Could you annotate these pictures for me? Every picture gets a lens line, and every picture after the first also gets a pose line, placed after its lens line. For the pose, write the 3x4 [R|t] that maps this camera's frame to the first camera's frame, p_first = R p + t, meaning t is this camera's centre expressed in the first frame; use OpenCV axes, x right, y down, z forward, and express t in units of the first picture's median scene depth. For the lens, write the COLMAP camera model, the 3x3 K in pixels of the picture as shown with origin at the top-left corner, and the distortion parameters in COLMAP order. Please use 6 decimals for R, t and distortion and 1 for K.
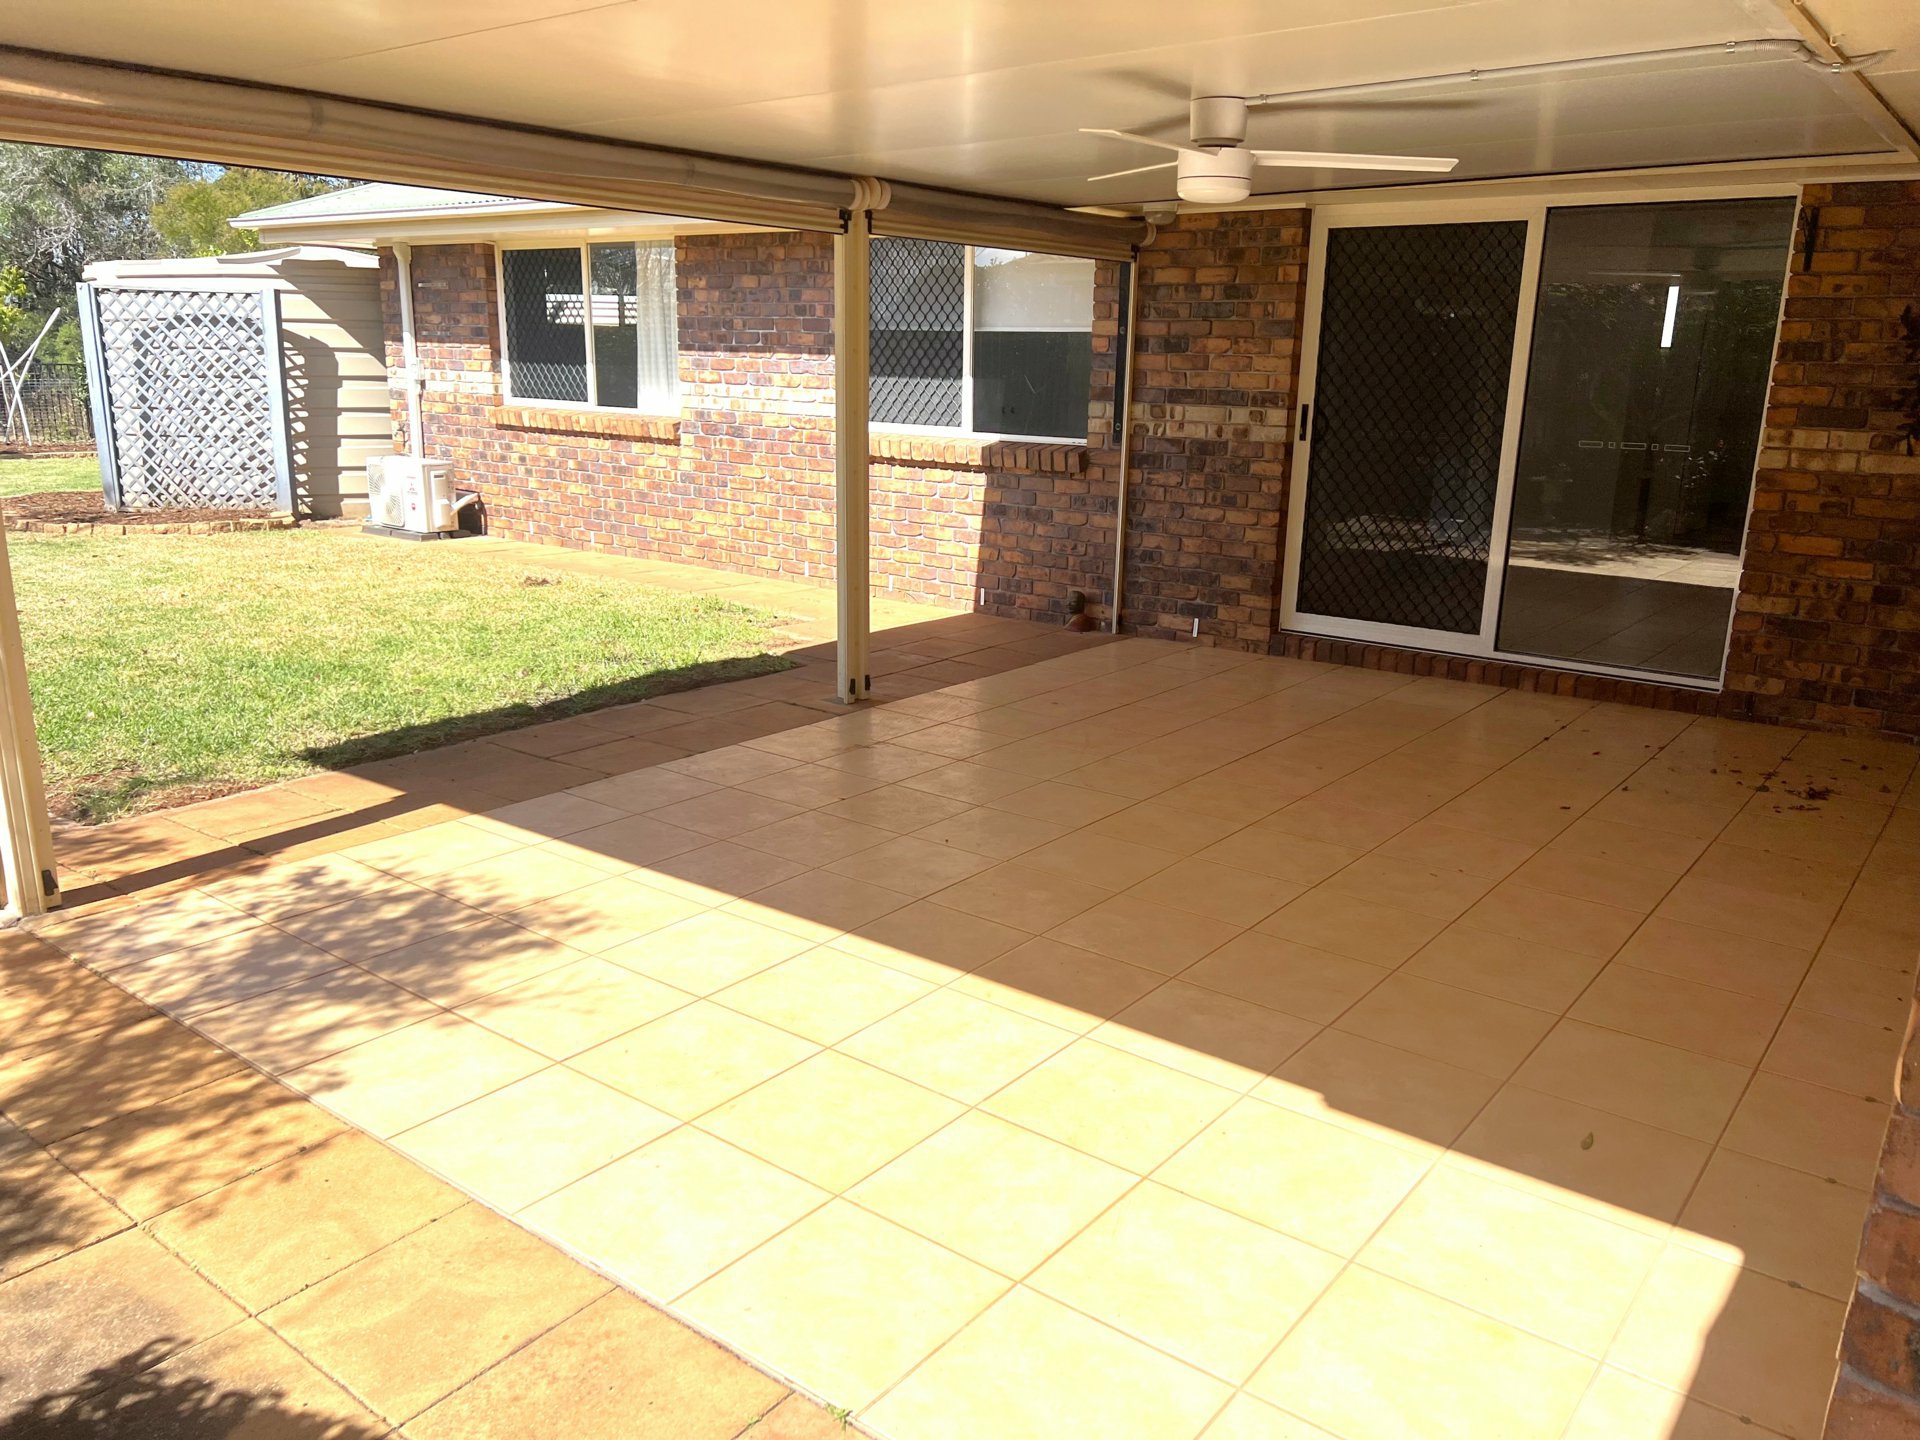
lens RADIAL K [[1439.6, 0, 960.0], [0, 1439.6, 720.0], [0, 0, 1]] dist [0.033469, -0.002184]
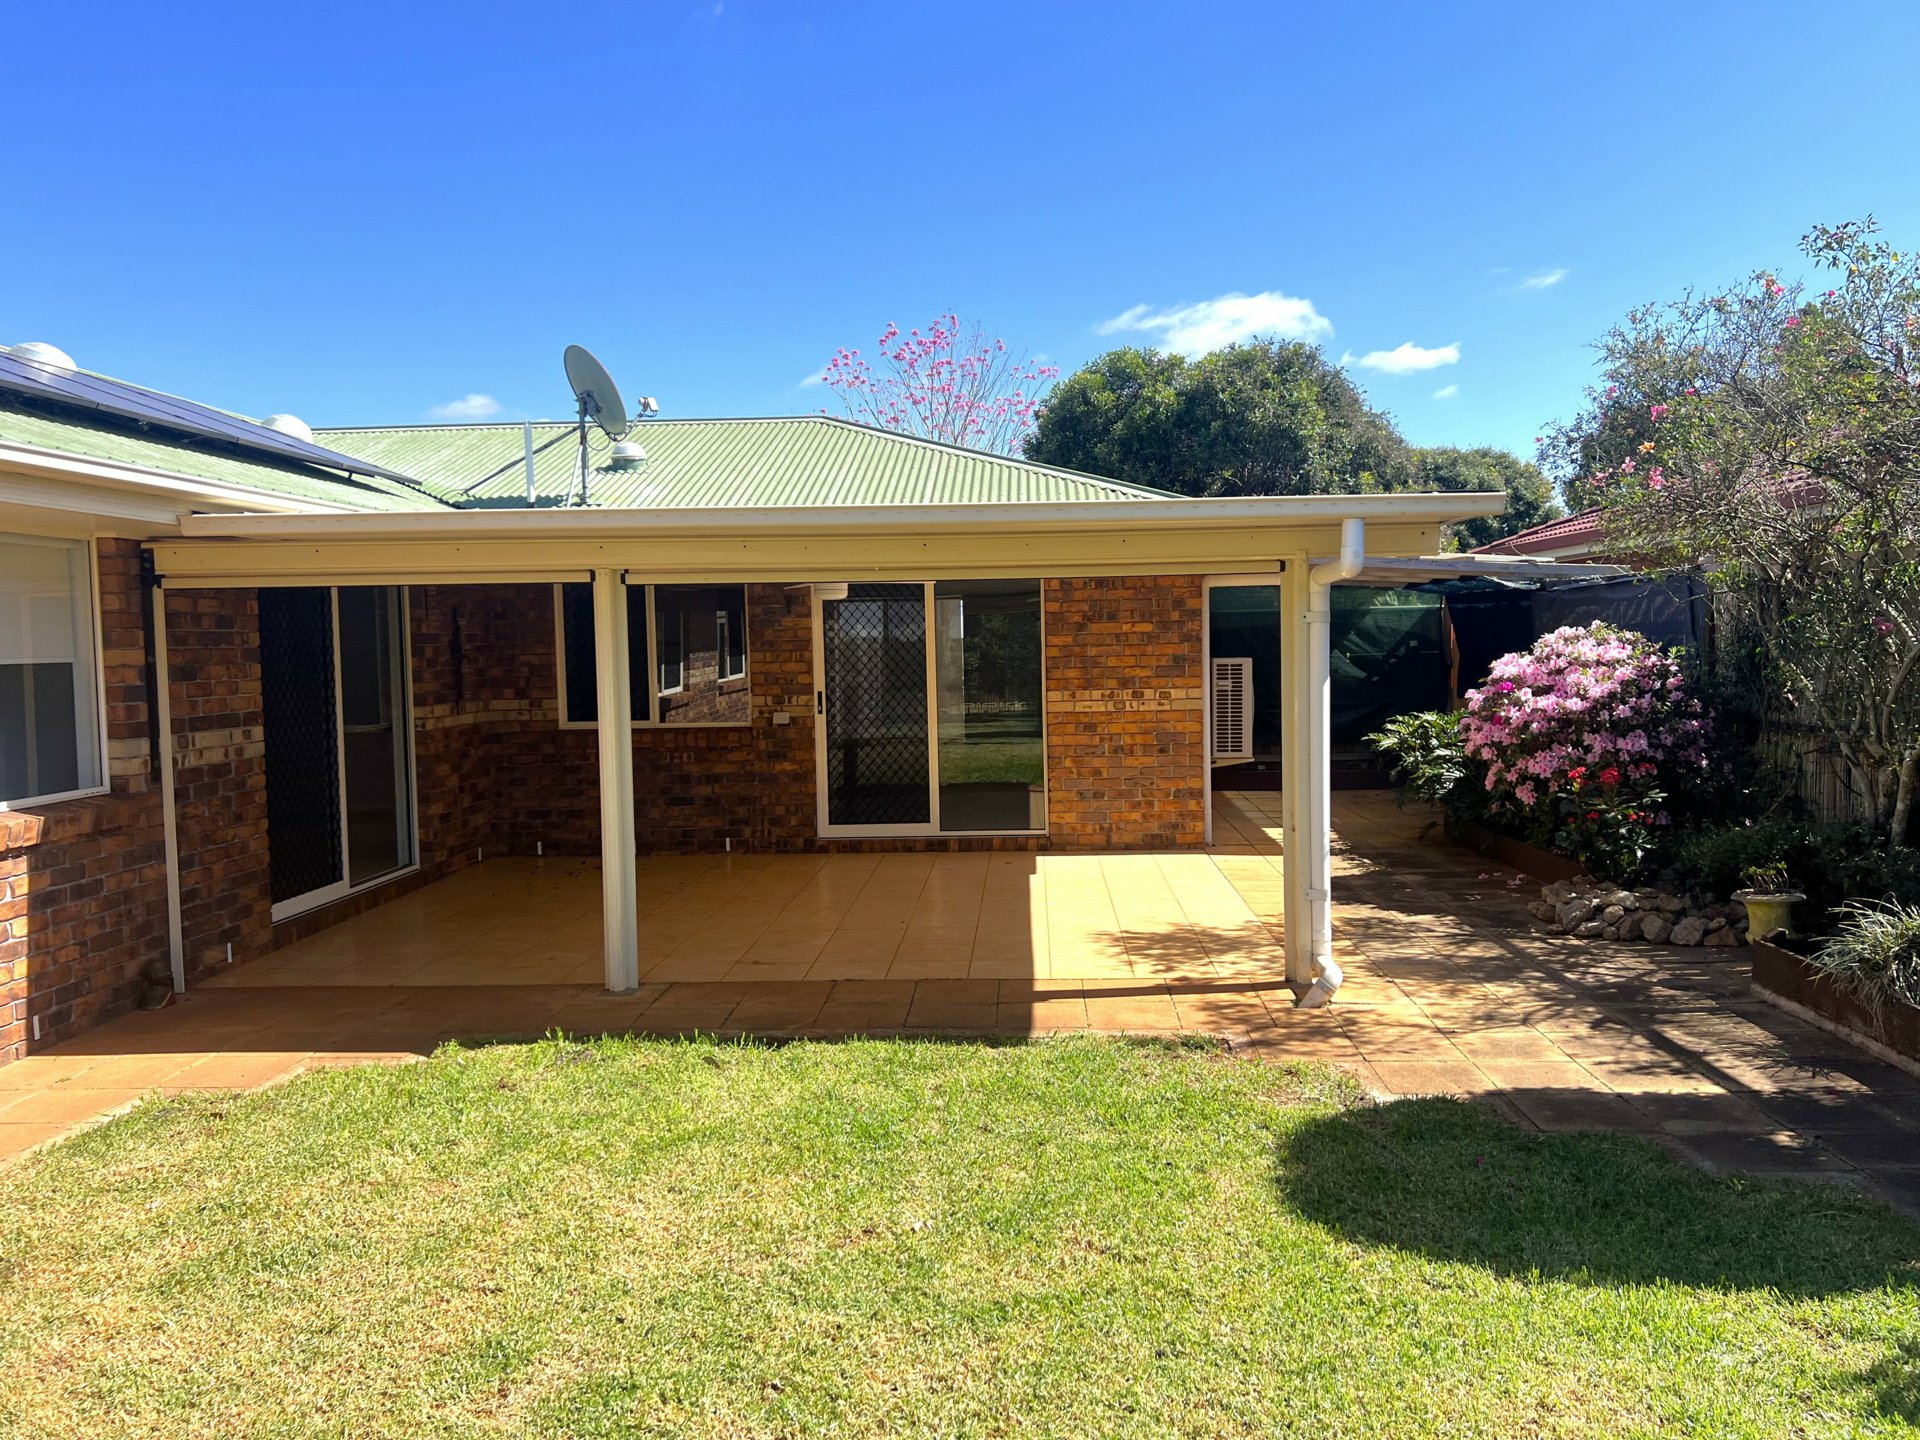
lens RADIAL K [[1439.6, 0, 960.0], [0, 1439.6, 720.0], [0, 0, 1]] dist [0.033469, -0.002184]
pose [[-0.572651, -0.052253, 0.818132, -0.776824], [0.210726, 0.955052, 0.208495, -0.267629], [-0.792253, 0.291797, -0.535900, 0.928326]]
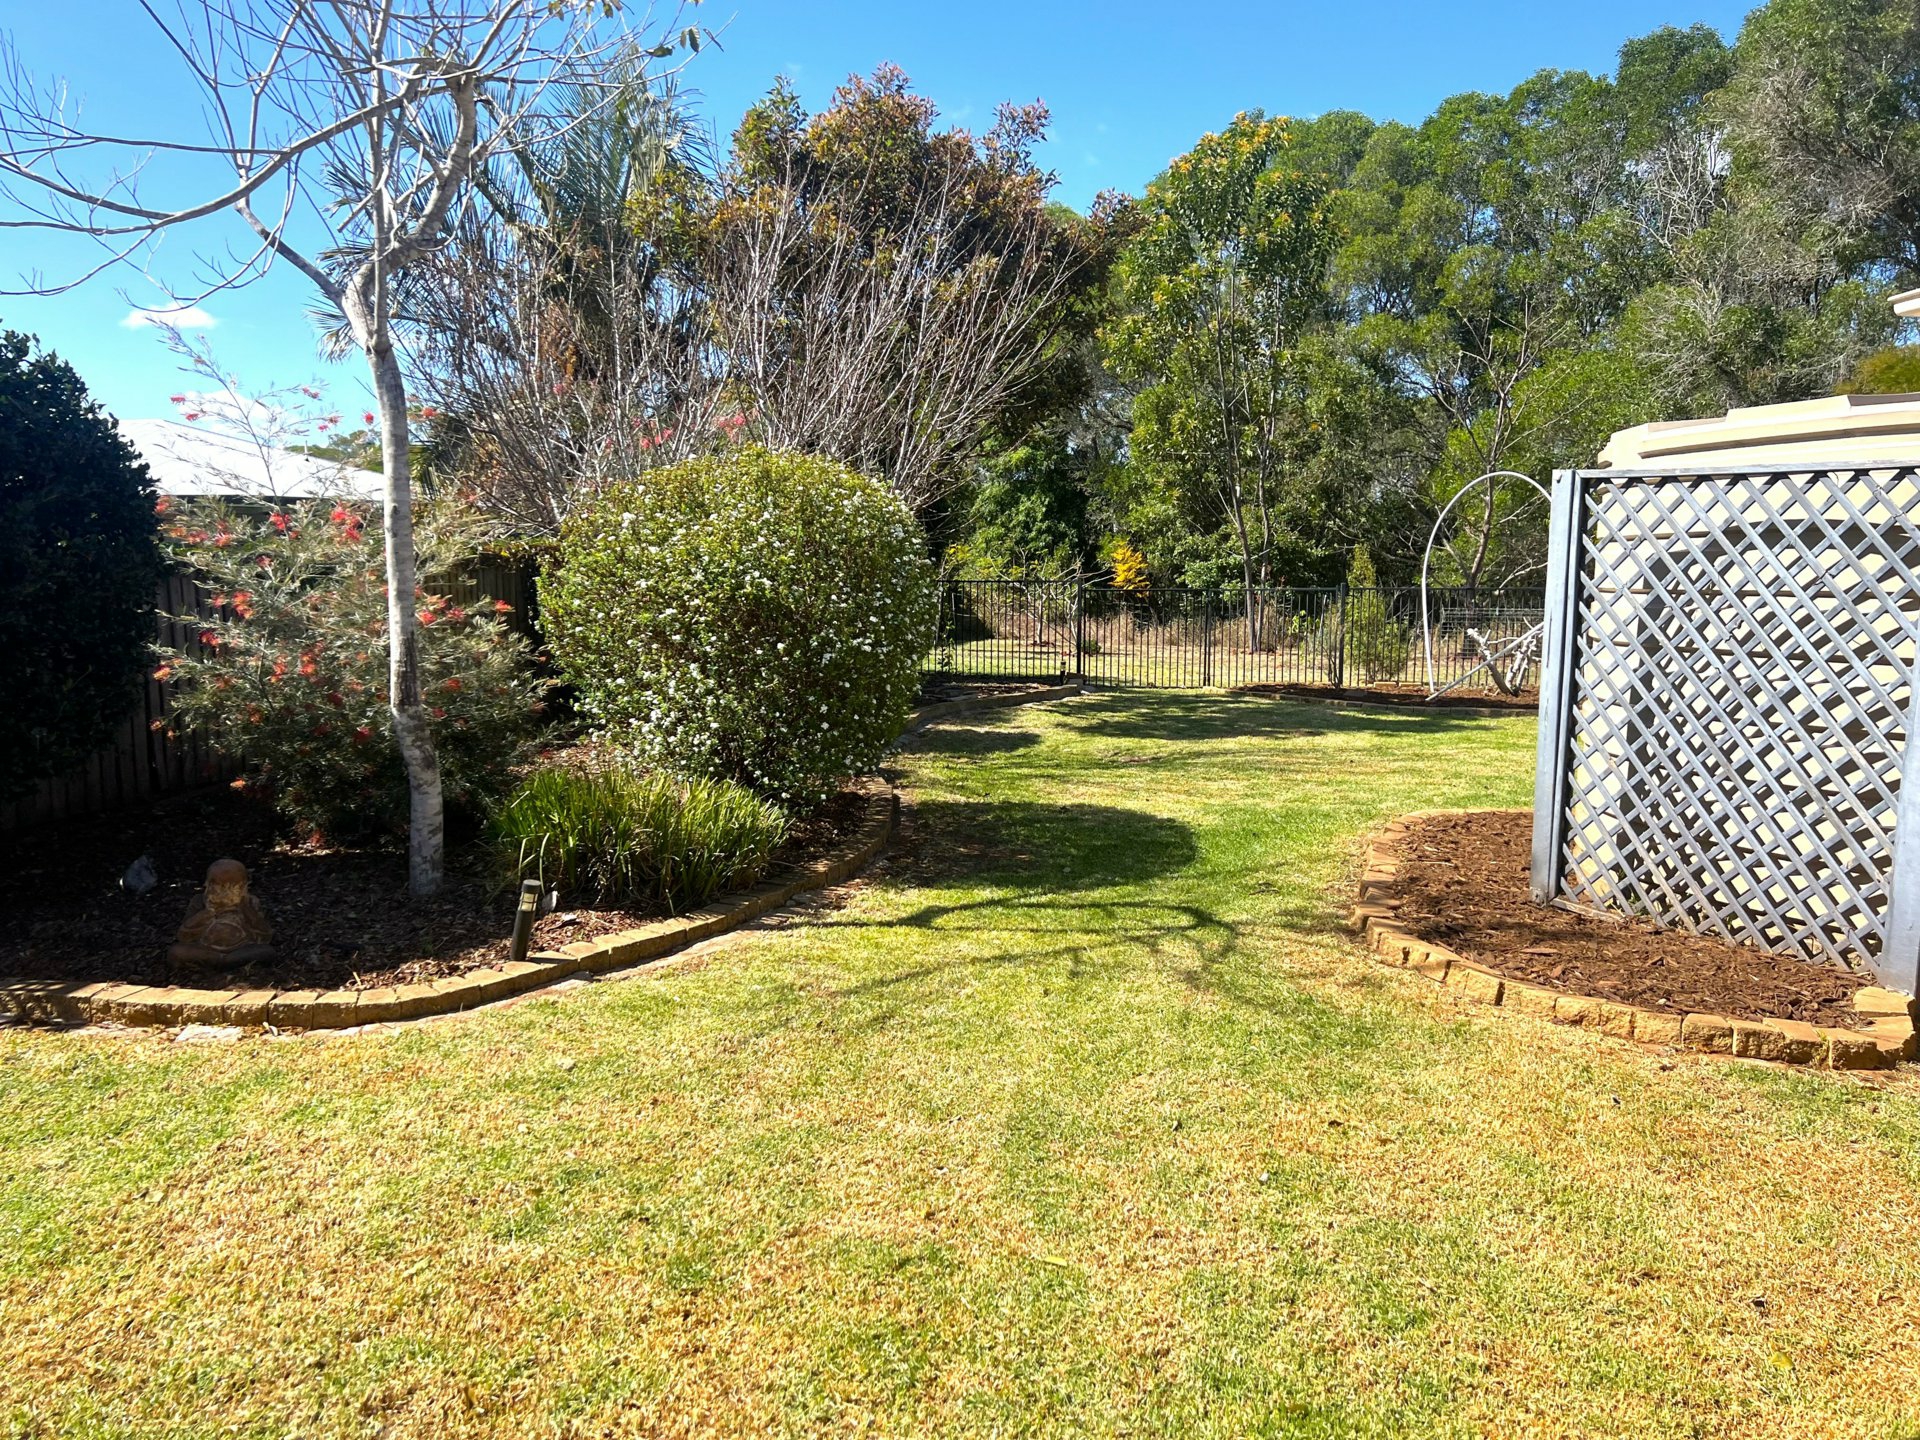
lens RADIAL K [[1471.6, 0, 960.0], [0, 1471.6, 720.0], [0, 0, 1]] dist [-0.001478, -0.003583]
pose [[0.508939, 0.084304, -0.856664, -0.335838], [-0.203650, 0.978733, -0.024670, -0.202811], [0.836366, 0.187015, 0.515284, 0.735768]]
